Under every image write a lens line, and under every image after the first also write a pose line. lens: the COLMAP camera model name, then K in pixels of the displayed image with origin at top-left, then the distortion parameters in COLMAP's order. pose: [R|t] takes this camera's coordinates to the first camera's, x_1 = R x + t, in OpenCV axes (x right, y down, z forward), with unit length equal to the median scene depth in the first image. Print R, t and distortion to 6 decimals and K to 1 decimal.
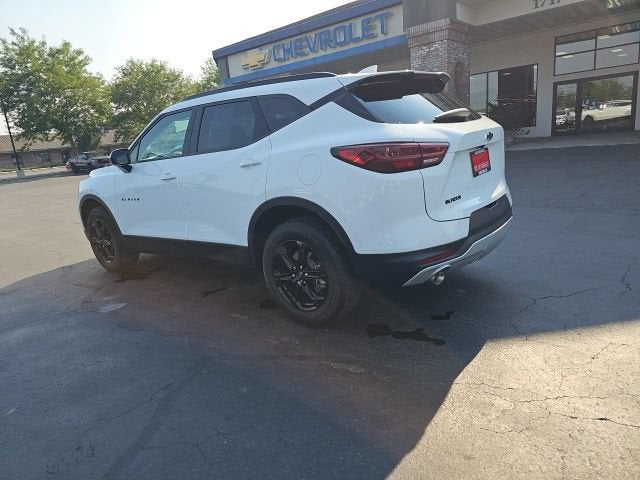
lens RADIAL K [[421.3, 0, 315.3], [0, 421.3, 238.3], [0, 0, 1]] dist [0.058440, -0.043673]
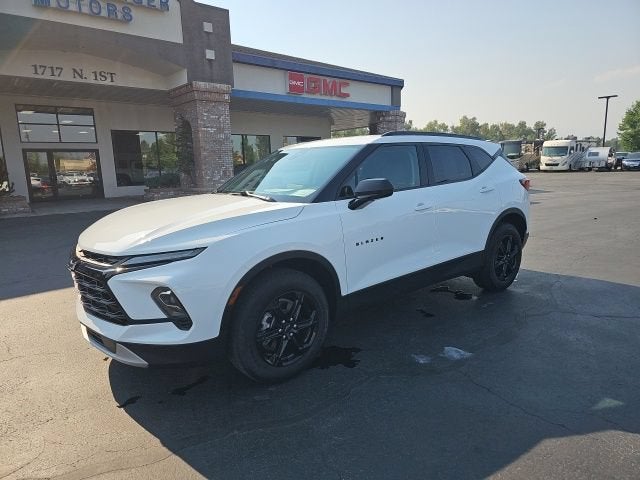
lens RADIAL K [[419.0, 0, 323.6], [0, 419.0, 237.6], [0, 0, 1]] dist [0.065332, -0.051865]
pose [[0.185475, -0.075241, 0.979764, -0.287827], [0.243742, 0.969427, 0.028305, -0.033270], [-0.951939, 0.233560, 0.198144, 0.218240]]
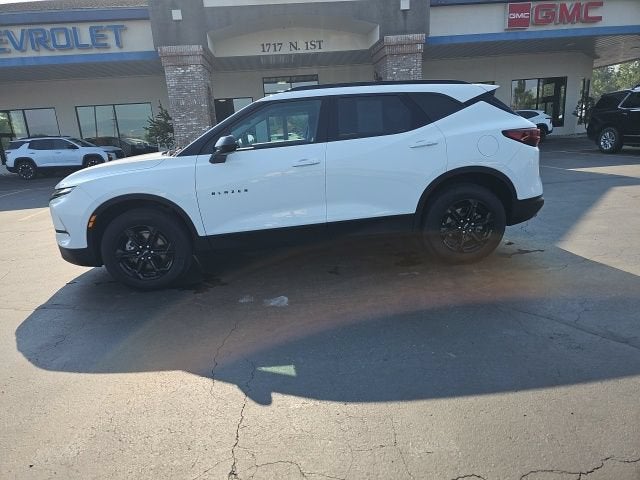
lens RADIAL K [[421.3, 0, 315.3], [0, 421.3, 238.3], [0, 0, 1]] dist [0.058440, -0.043673]
pose [[0.724432, -0.117357, 0.679283, -0.217860], [0.157746, 0.987477, 0.002373, 0.007737], [-0.671055, 0.105435, 0.733872, 0.054155]]
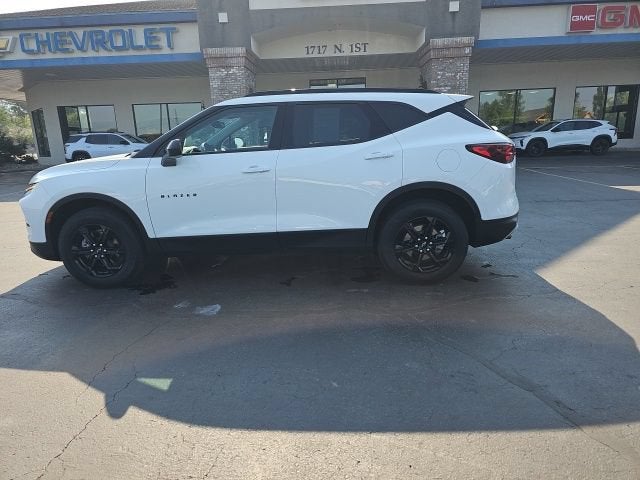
lens RADIAL K [[423.0, 0, 320.0], [0, 423.0, 240.0], [0, 0, 1]] dist [0.055693, -0.042135]
pose [[0.806216, -0.068065, 0.587693, -0.172092], [0.094410, 0.995432, -0.014226, 0.010280], [-0.584040, 0.066953, 0.808959, 0.023878]]
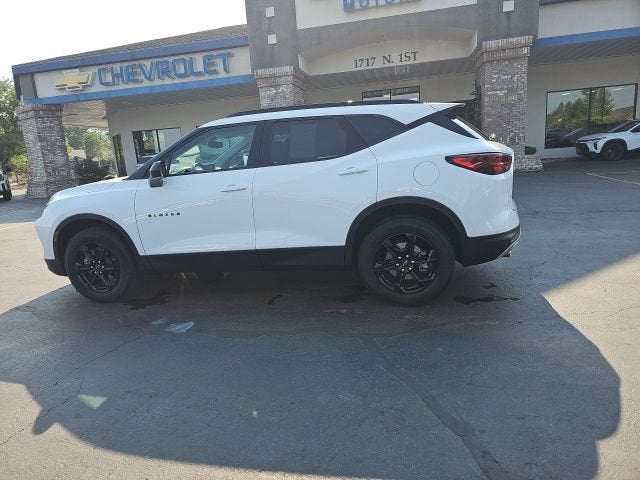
lens RADIAL K [[423.8, 0, 314.1], [0, 423.8, 236.7], [0, 0, 1]] dist [0.058576, -0.049030]
pose [[0.895177, -0.052535, 0.442604, -0.131372], [0.090288, 0.993815, -0.064649, 0.011134], [-0.436470, 0.097834, 0.894384, 0.004766]]
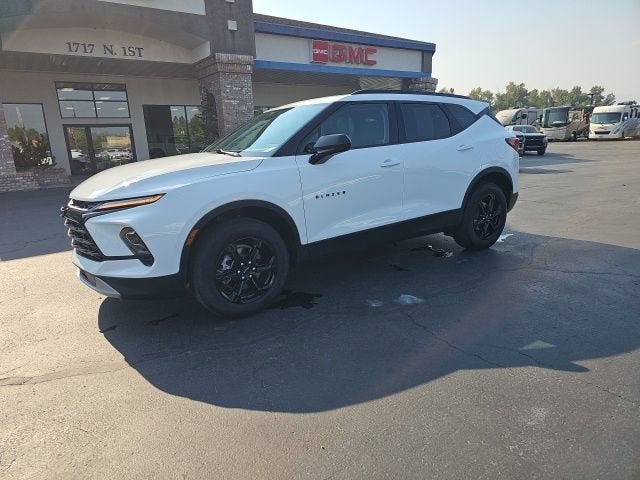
lens RADIAL K [[421.3, 0, 315.3], [0, 421.3, 238.3], [0, 0, 1]] dist [0.058440, -0.043673]
pose [[0.285297, -0.131804, 0.949333, -0.295600], [0.242497, 0.968198, 0.061547, -0.015462], [-0.927255, 0.212651, 0.308186, 0.185807]]
